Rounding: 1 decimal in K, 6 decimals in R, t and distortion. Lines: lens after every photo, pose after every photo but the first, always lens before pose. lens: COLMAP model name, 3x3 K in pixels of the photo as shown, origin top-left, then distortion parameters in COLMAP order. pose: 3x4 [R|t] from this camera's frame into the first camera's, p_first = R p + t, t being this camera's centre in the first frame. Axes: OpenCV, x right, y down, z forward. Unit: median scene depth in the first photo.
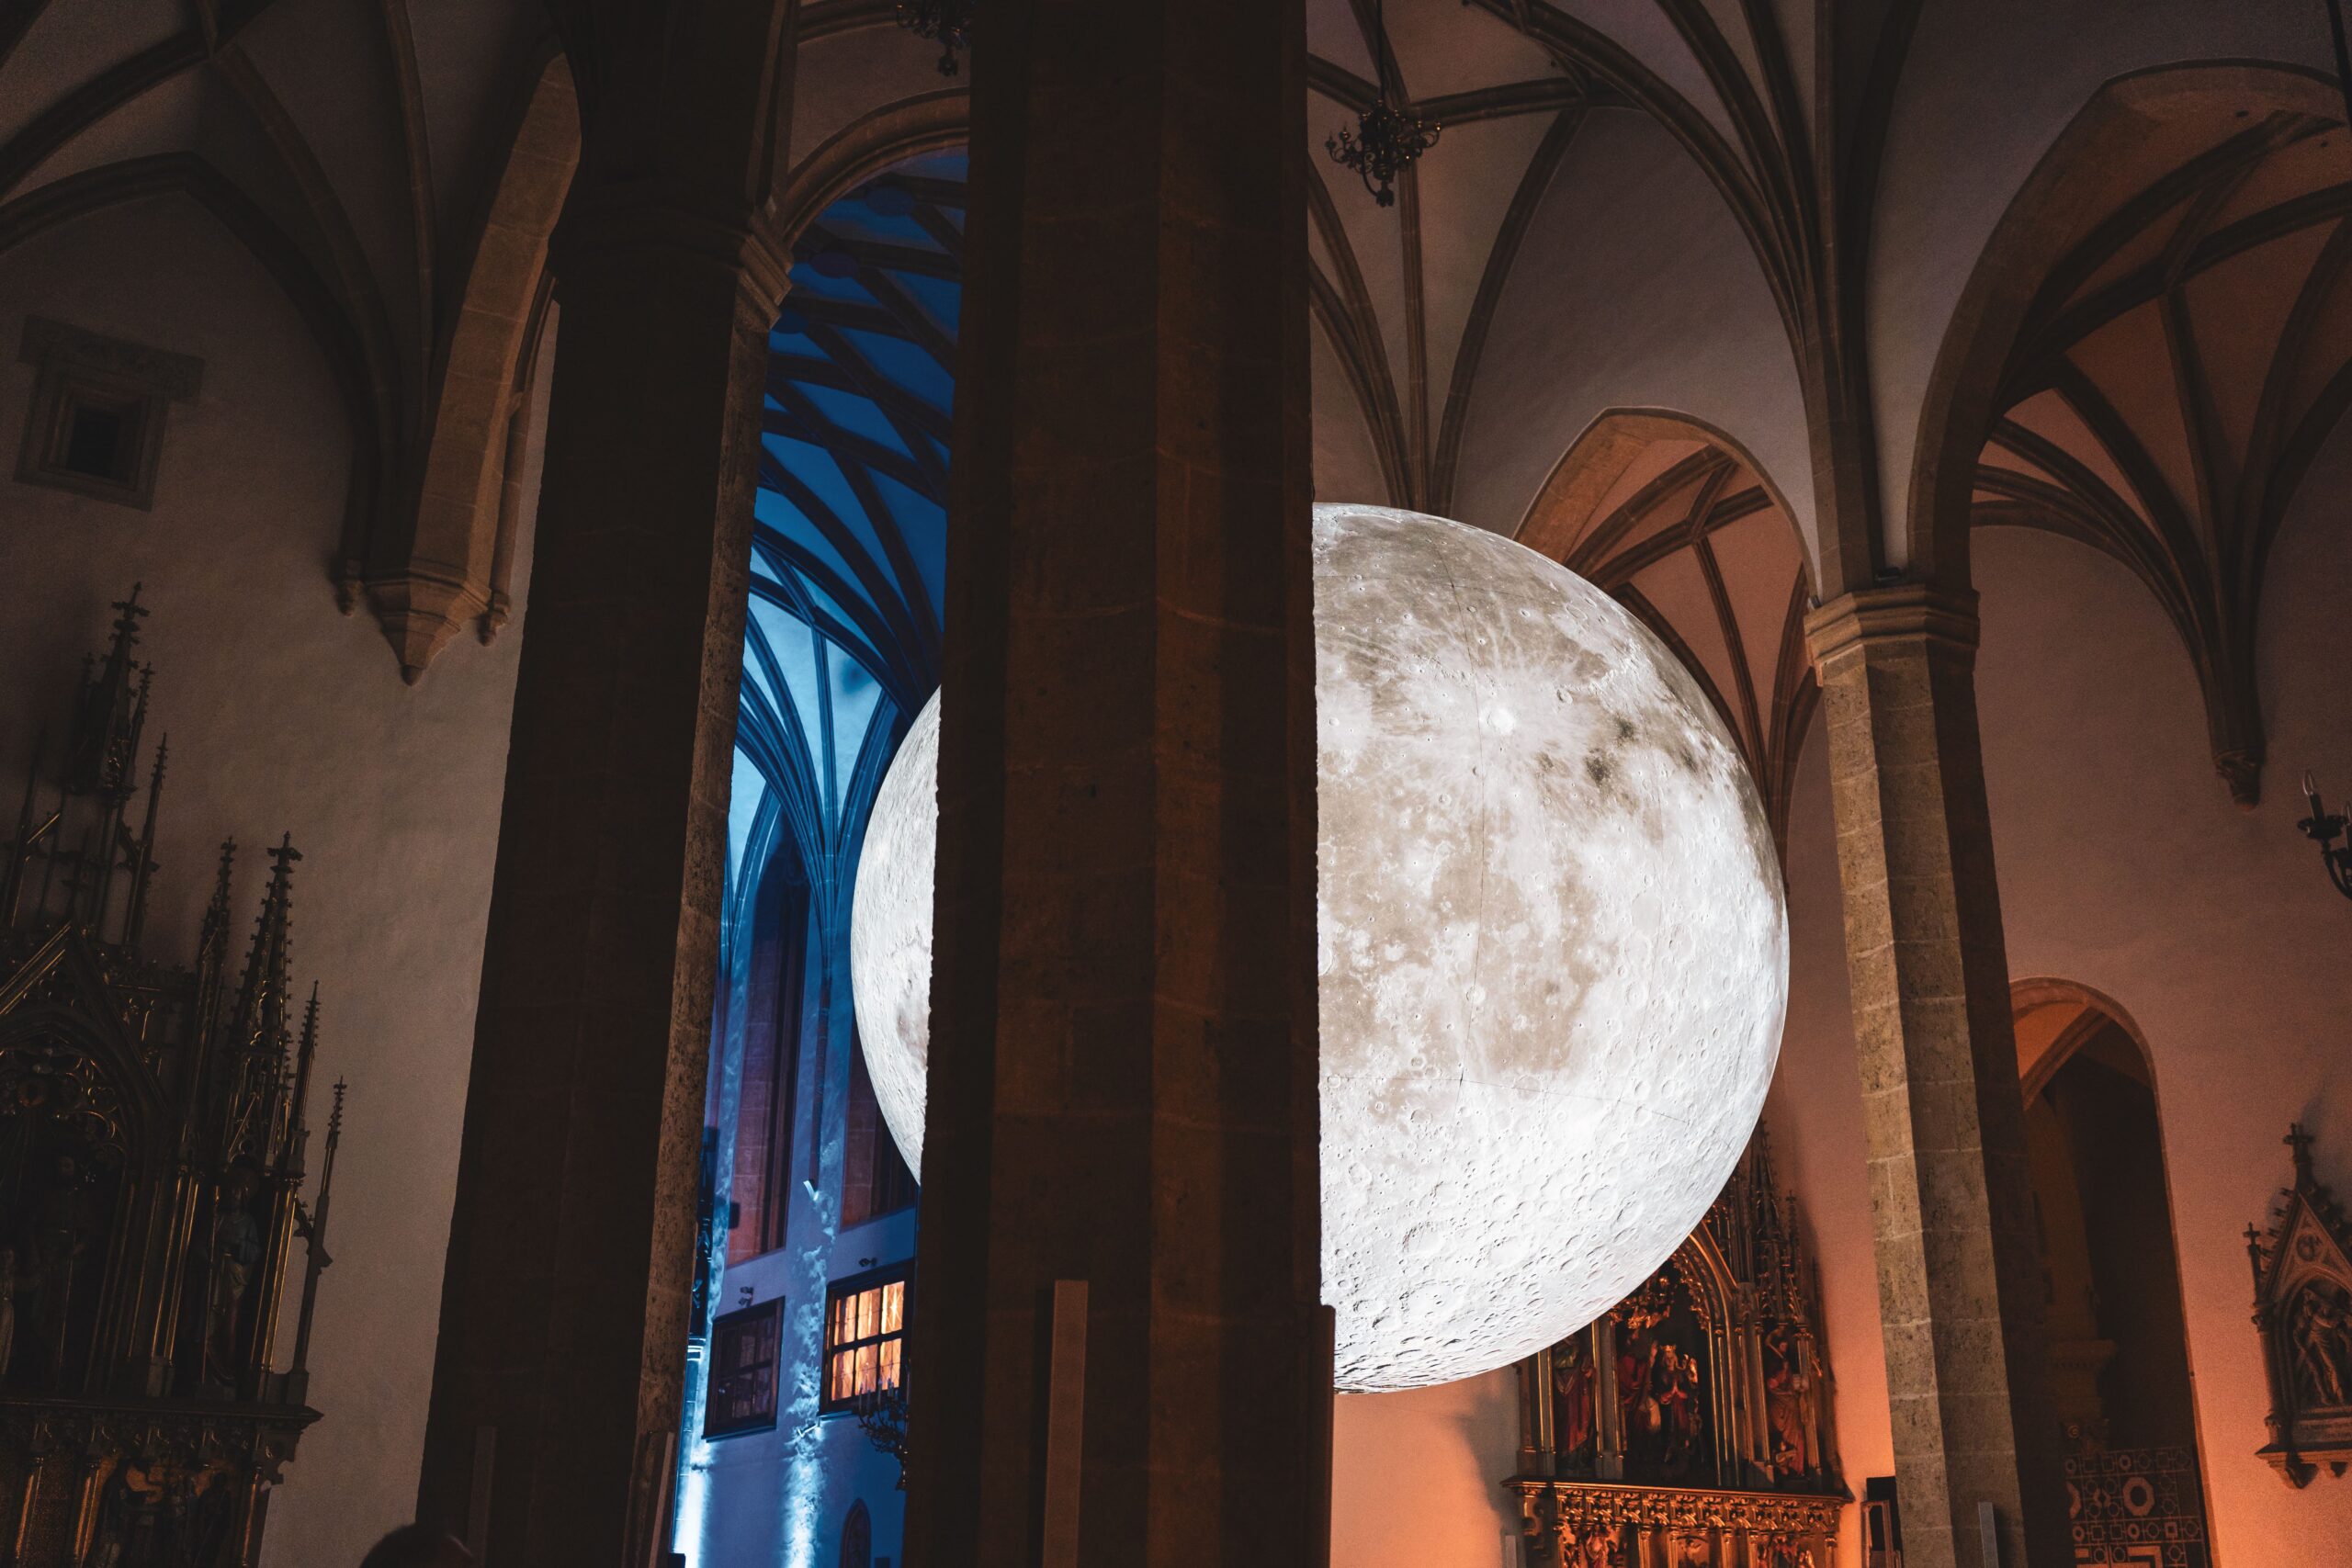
lens RADIAL K [[2265.0, 0, 1176.0], [0, 2265.0, 784.0], [0, 0, 1]] dist [-0.007707, -0.003500]
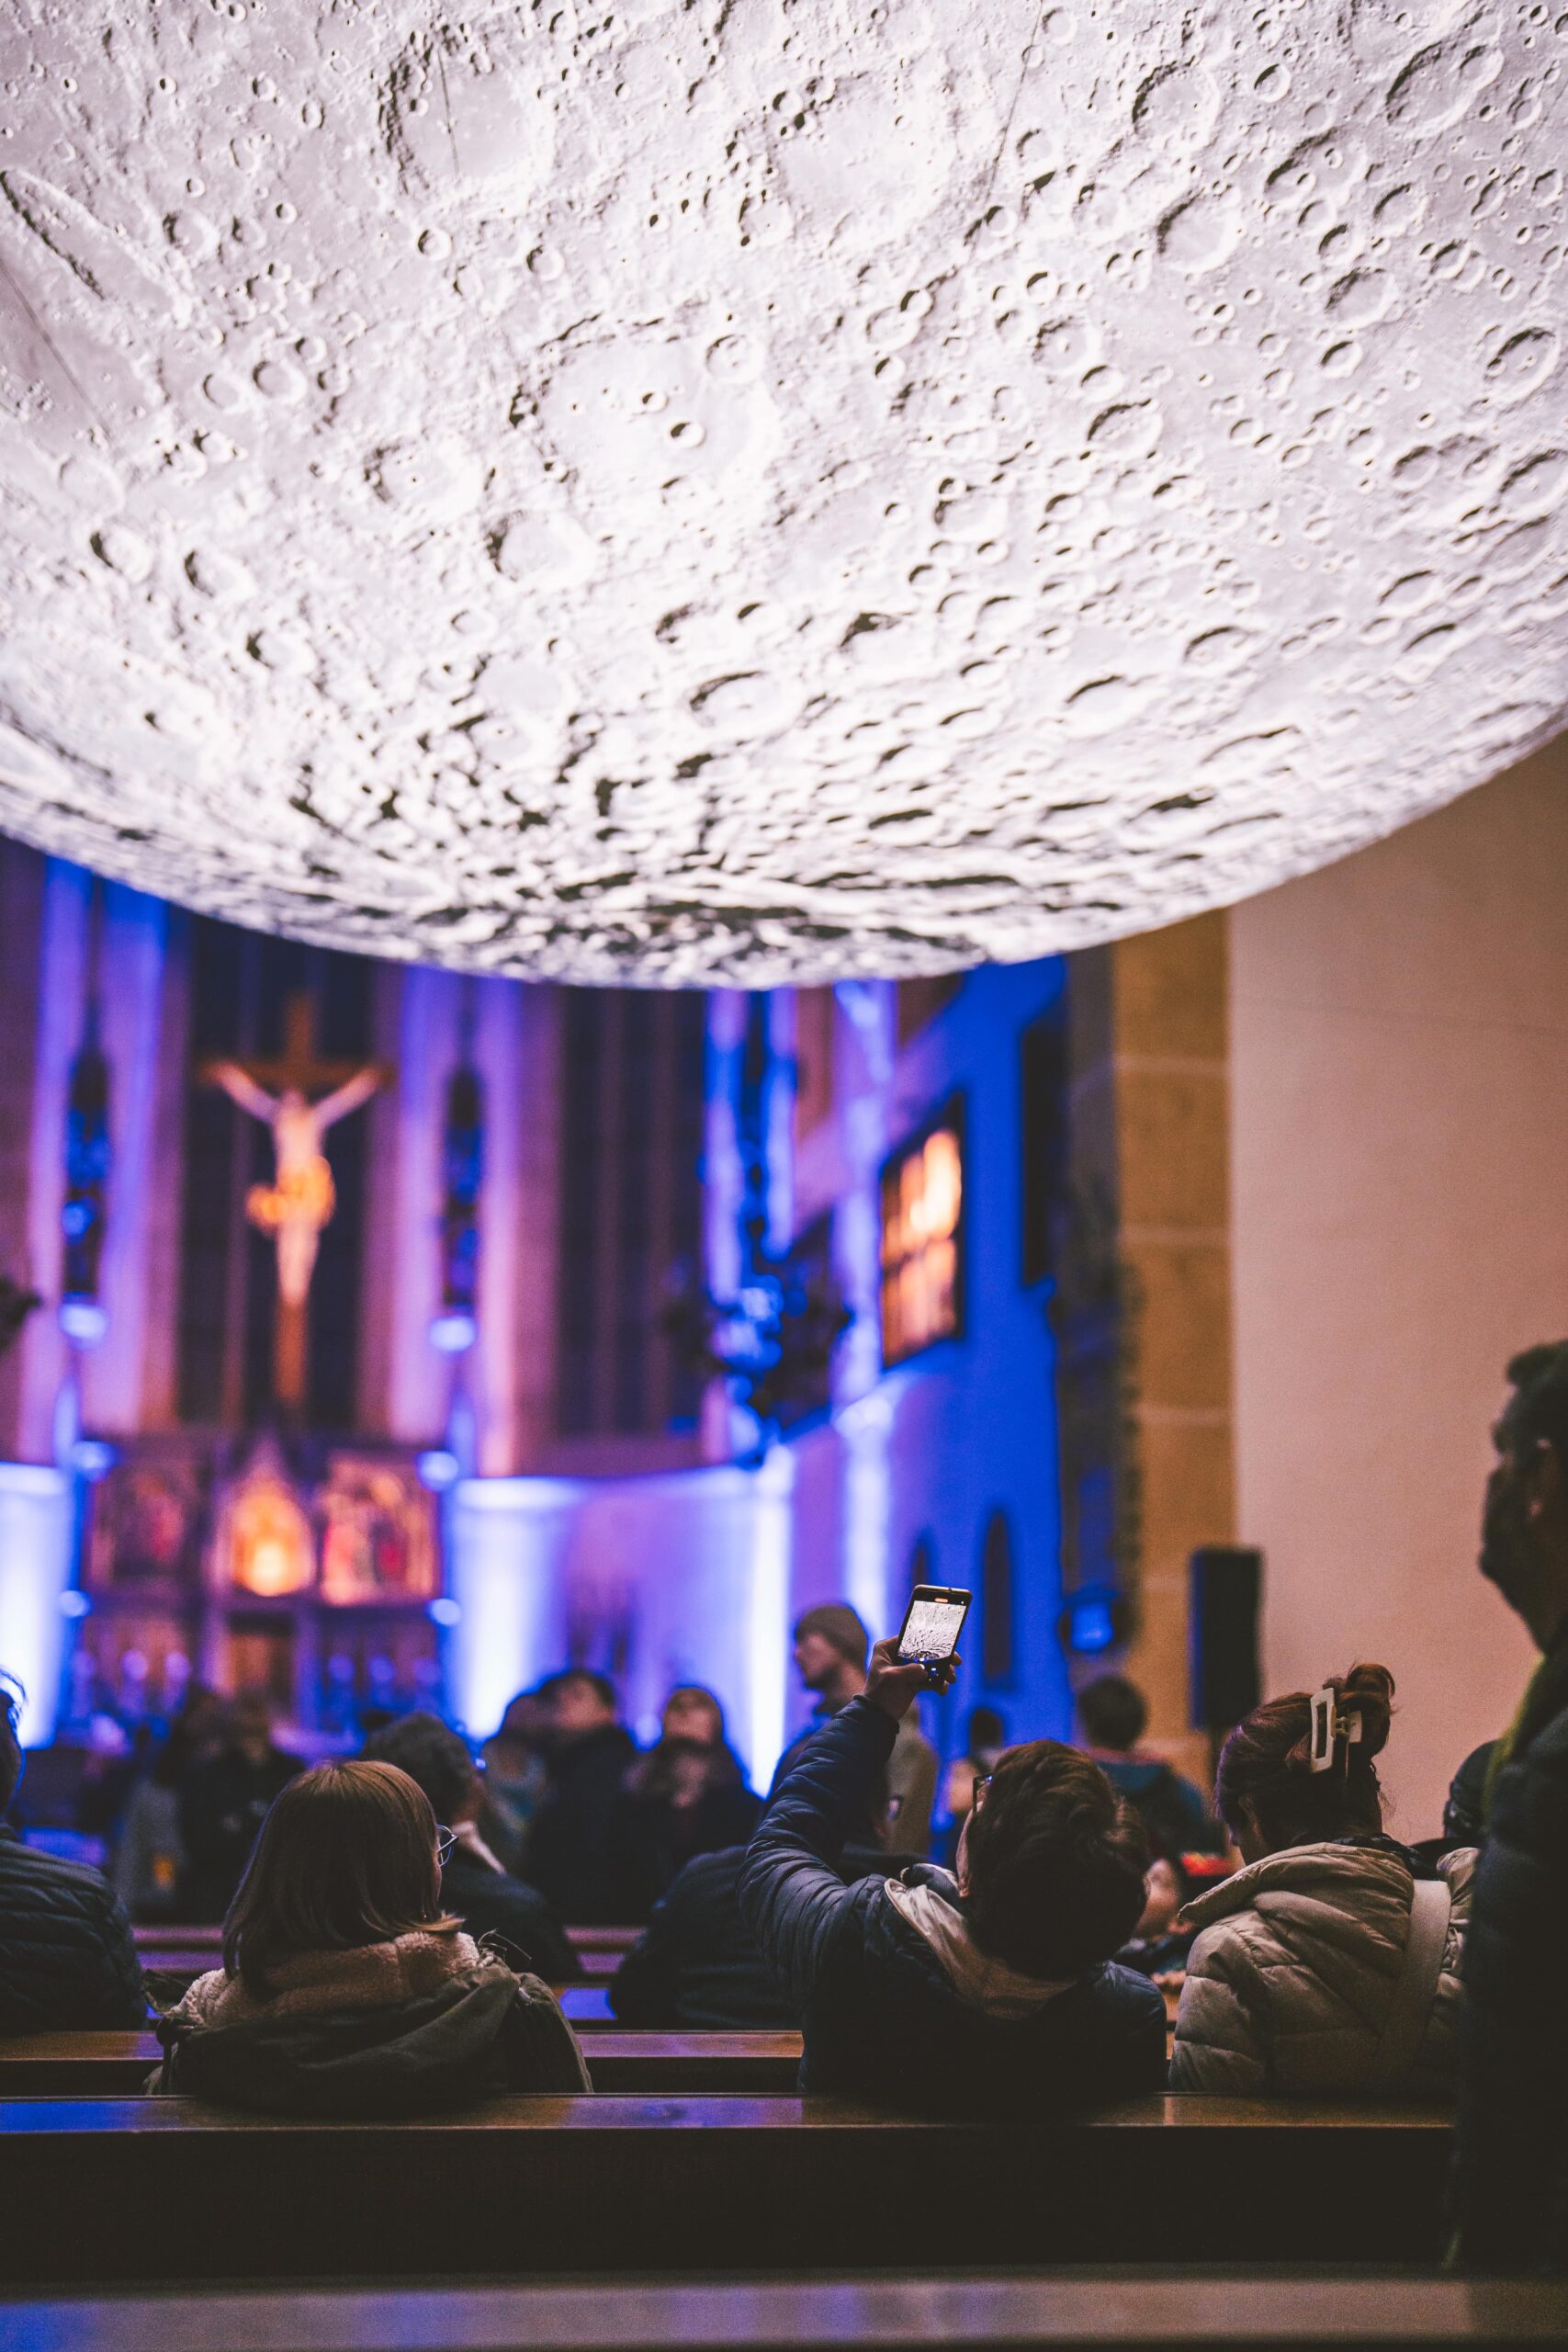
lens RADIAL K [[3228.8, 0, 784.0], [0, 3228.8, 1176.0], [0, 0, 1]] dist [0.012209, 0.043051]
pose [[0.931936, -0.066641, -0.356448, 0.262103], [0.126162, 0.981145, 0.146416, 0.267795], [0.339970, -0.181420, 0.922772, 0.661080]]
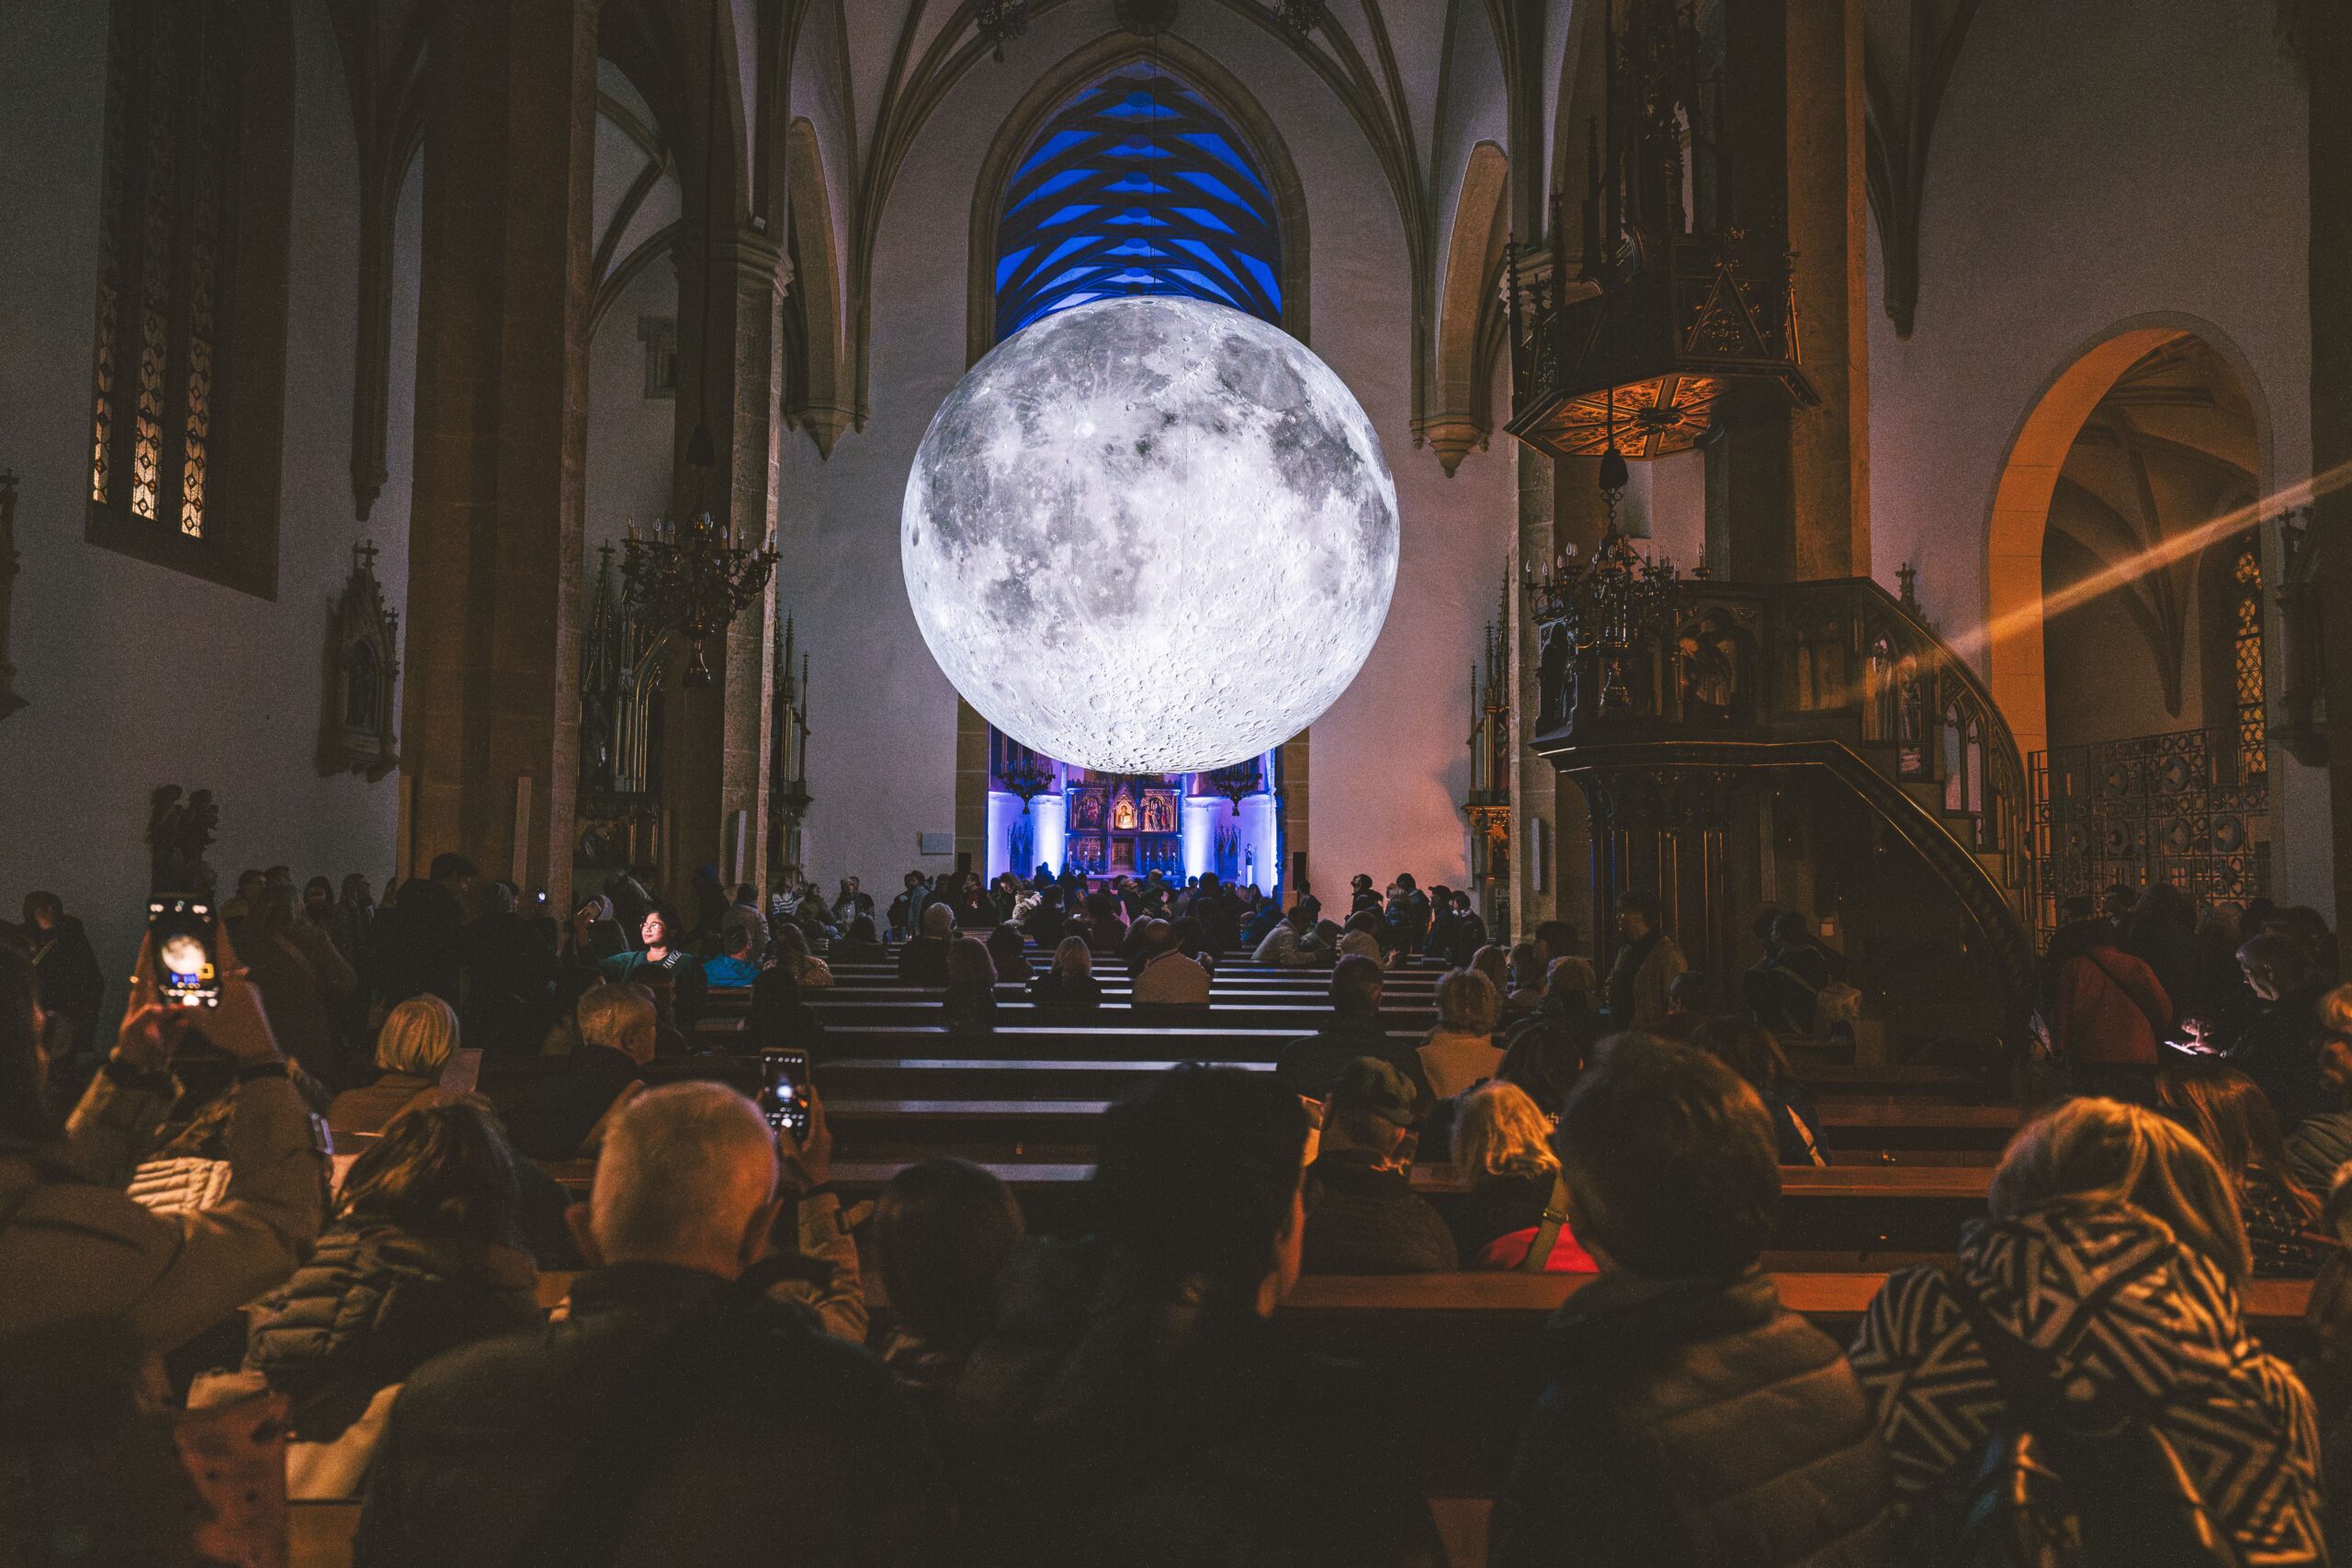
lens RADIAL K [[1358.1, 0, 1176.0], [0, 1358.1, 784.0], [0, 0, 1]] dist [-0.023812, -0.000131]
pose [[0.872587, -0.032601, -0.487369, 0.743798], [0.170200, 0.955533, 0.240809, -0.005491], [0.457847, -0.293077, 0.839334, 0.013833]]
